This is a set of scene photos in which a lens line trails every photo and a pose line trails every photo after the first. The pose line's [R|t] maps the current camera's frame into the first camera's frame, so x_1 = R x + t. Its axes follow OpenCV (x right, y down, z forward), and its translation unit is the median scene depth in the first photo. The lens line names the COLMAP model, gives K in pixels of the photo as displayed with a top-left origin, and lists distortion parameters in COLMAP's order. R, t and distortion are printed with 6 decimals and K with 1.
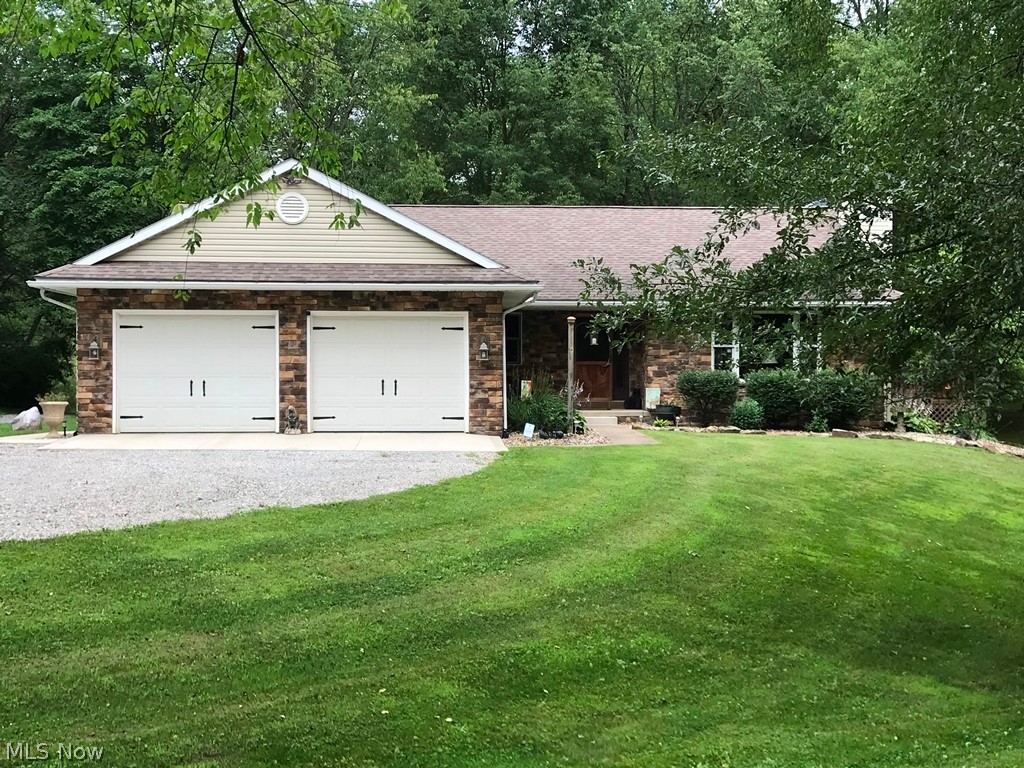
lens RADIAL K [[1541.2, 0, 510.7], [0, 1541.2, 382.8], [0, 0, 1]] dist [0.116460, 0.000000]
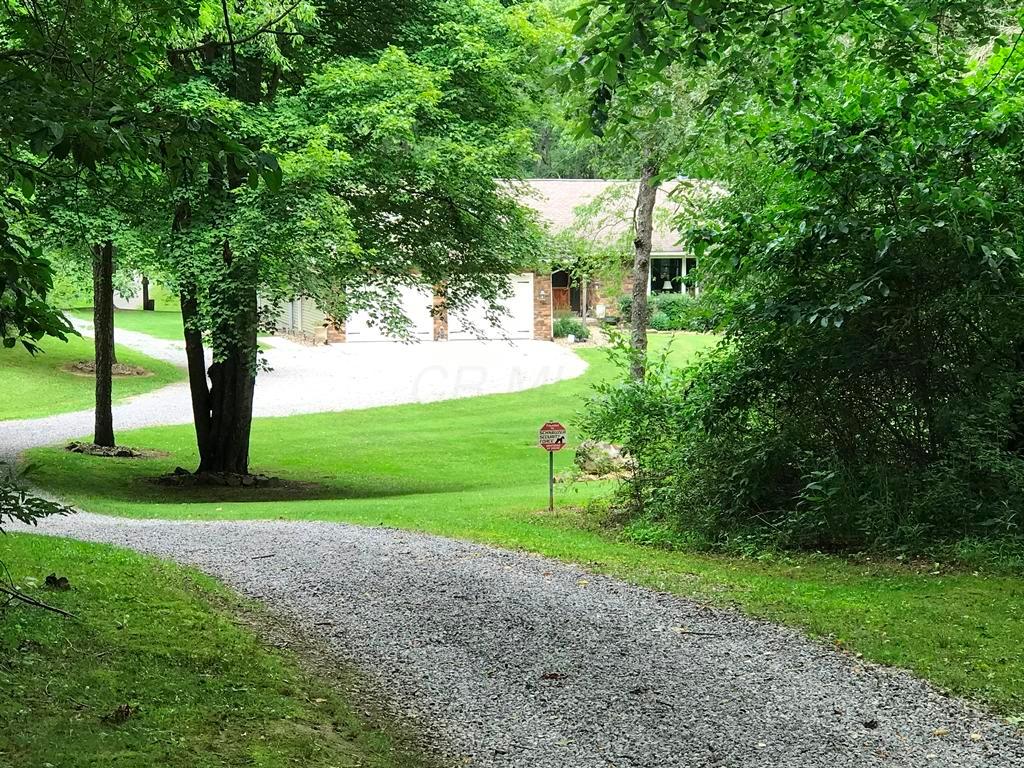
lens RADIAL K [[2210.4, 0, 512.1], [0, 2210.4, 385.4], [0, 0, 1]] dist [-0.304745, 0.000000]
pose [[0.979988, -0.018023, 0.198241, -0.573728], [0.001569, 0.996561, 0.082845, -0.130819], [-0.199052, -0.080876, 0.976646, -1.565851]]
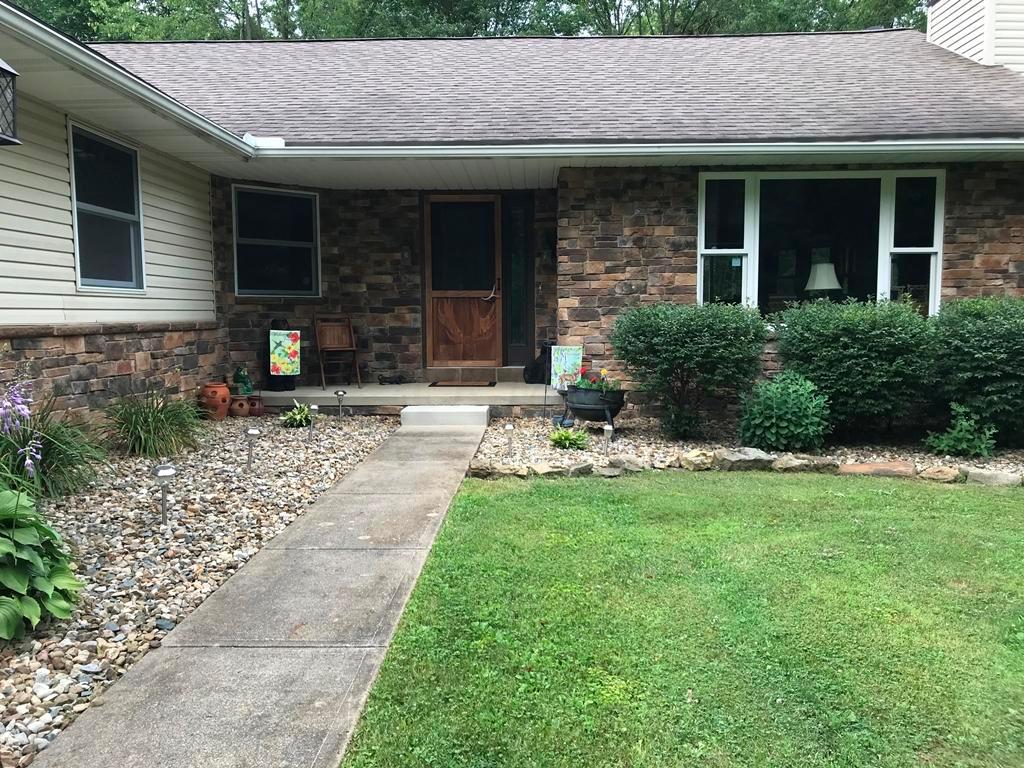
lens RADIAL K [[839.6, 0, 513.4], [0, 839.6, 383.3], [0, 0, 1]] dist [0.042603, -0.017368]
pose [[0.996777, 0.002204, -0.080196, 0.119705], [0.003894, 0.997115, 0.075801, -0.005255], [0.080132, -0.075869, 0.993893, 0.931290]]
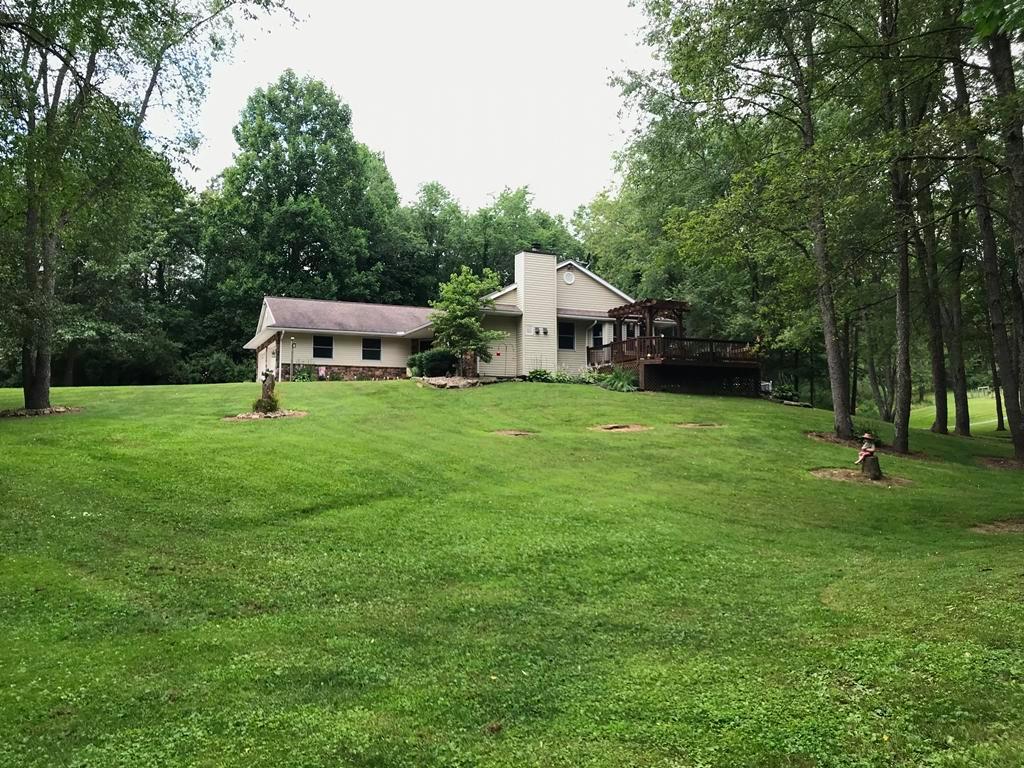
lens RADIAL K [[839.6, 0, 511.1], [0, 839.6, 388.1], [0, 0, 1]] dist [0.042603, -0.017368]
pose [[0.368883, -0.062082, -0.927400, 1.514537], [0.002545, 0.997831, -0.065784, 0.138334], [0.929472, 0.021907, 0.368241, 0.833003]]
